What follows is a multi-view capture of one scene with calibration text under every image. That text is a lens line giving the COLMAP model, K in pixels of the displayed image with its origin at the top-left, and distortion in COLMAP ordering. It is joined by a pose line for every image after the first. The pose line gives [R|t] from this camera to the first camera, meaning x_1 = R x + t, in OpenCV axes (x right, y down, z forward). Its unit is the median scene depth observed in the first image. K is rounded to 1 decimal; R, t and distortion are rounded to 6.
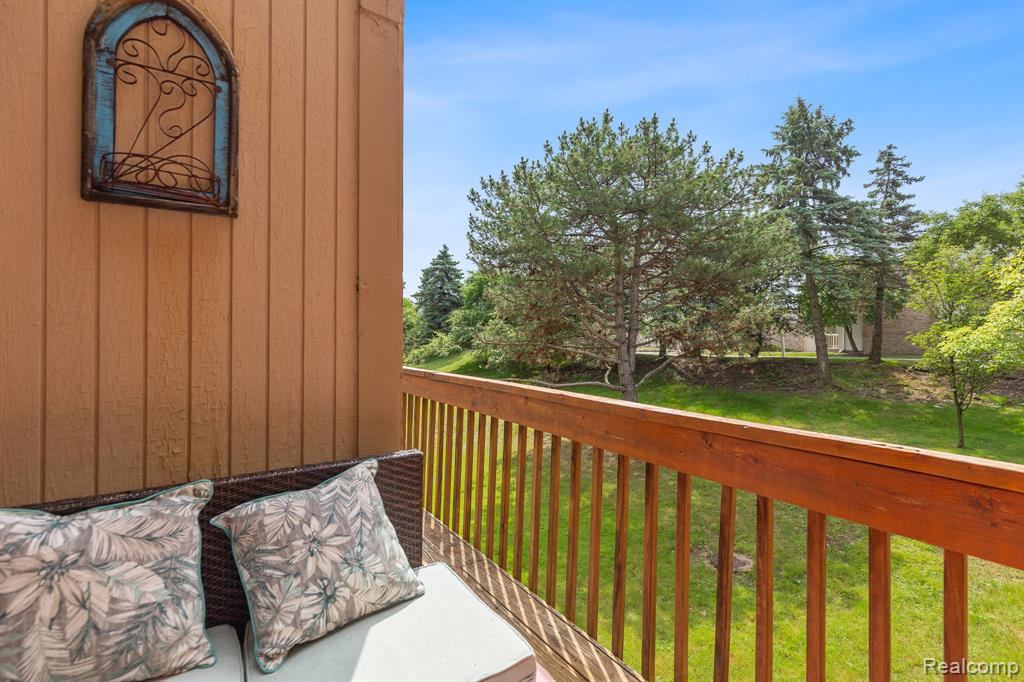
lens RADIAL K [[441.4, 0, 501.3], [0, 441.4, 341.5], [0, 0, 1]] dist [0.008731, -0.000387]
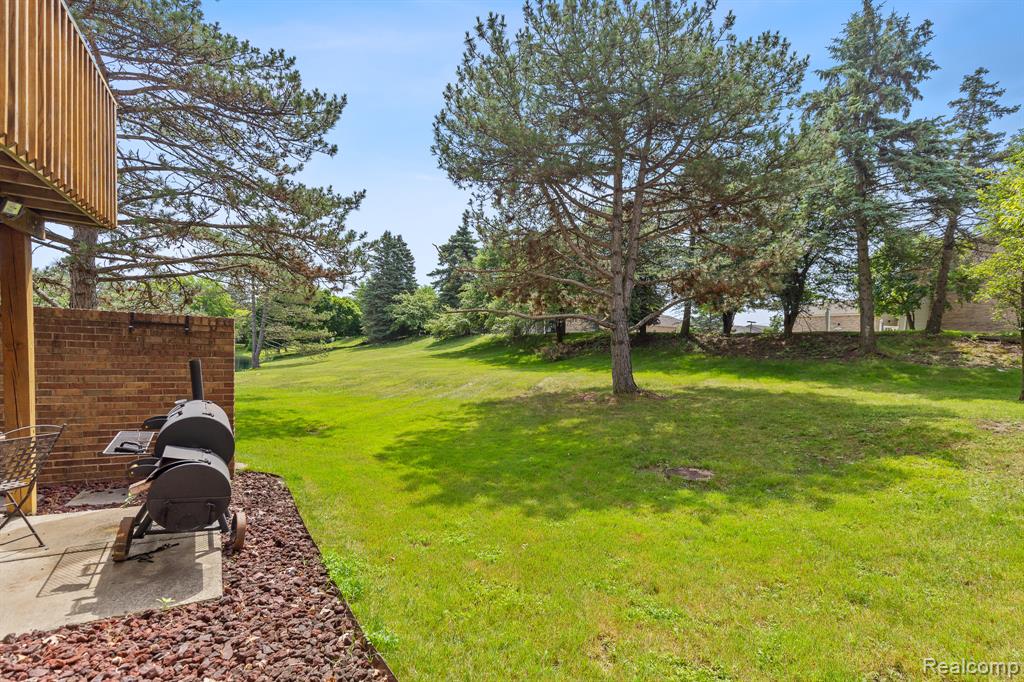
lens RADIAL K [[466.0, 0, 499.6], [0, 466.0, 365.2], [0, 0, 1]] dist [0.007428, 0.000999]
pose [[0.997112, 0.047652, -0.059142, 0.080790], [-0.044057, 0.997185, 0.060674, 0.099180], [0.061866, -0.057893, 0.996404, 0.056838]]
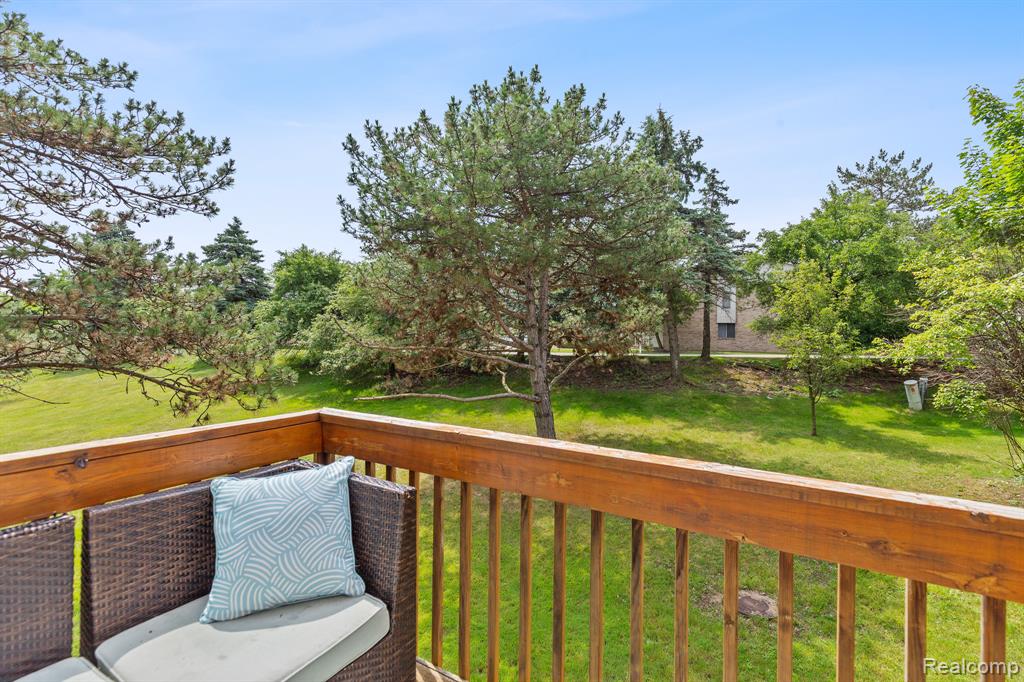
lens RADIAL K [[466.0, 0, 517.0], [0, 466.0, 340.7], [0, 0, 1]] dist [0.007428, 0.000999]
pose [[0.908066, -0.003030, 0.418817, -0.101661], [0.001453, 0.999991, 0.004084, -0.007004], [-0.418825, -0.003100, 0.908062, 0.135775]]
